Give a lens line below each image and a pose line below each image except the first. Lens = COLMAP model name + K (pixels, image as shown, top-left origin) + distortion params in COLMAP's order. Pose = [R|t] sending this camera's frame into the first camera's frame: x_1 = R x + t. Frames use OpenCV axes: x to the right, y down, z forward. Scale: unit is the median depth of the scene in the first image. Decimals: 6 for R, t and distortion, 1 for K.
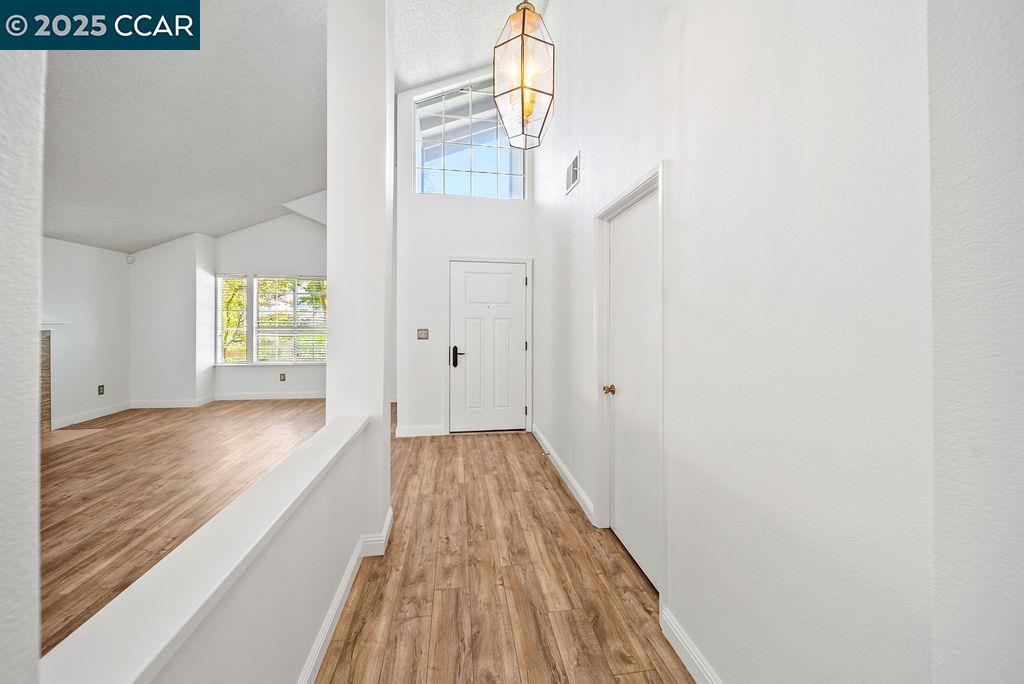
lens RADIAL K [[383.8, 0, 555.3], [0, 383.8, 316.1], [0, 0, 1]] dist [-0.001119, -0.000721]
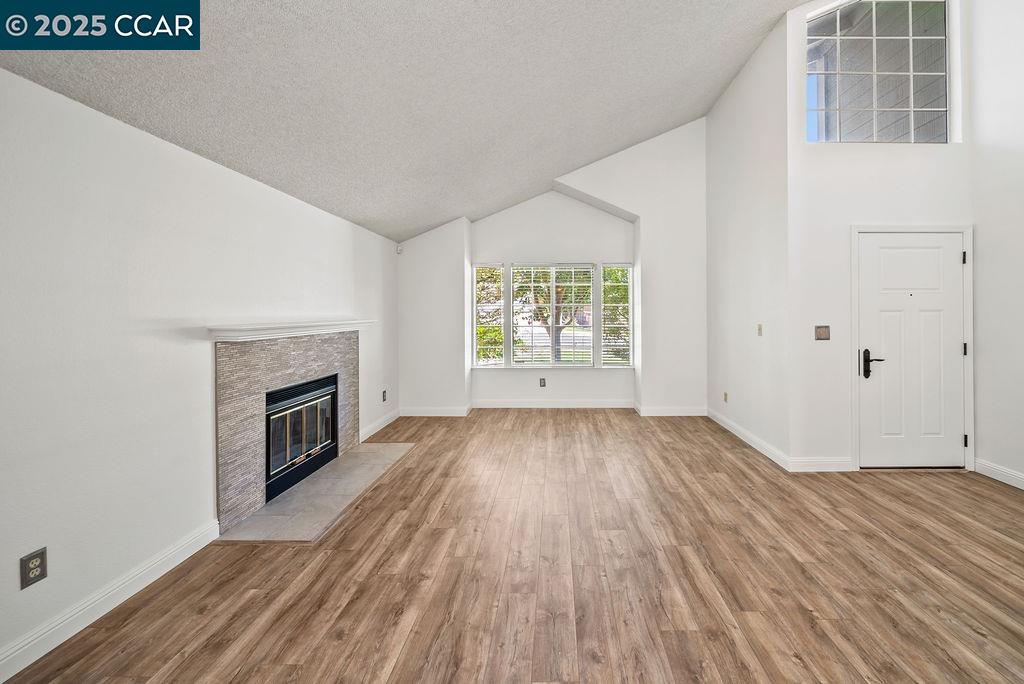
lens RADIAL K [[407.7, 0, 551.6], [0, 407.7, 304.8], [0, 0, 1]] dist [0.004331, -0.000016]
pose [[0.987773, -0.016394, -0.155037, -0.711508], [0.015510, 0.999856, -0.006905, -0.009594], [0.155128, 0.004416, 0.987884, 0.137380]]
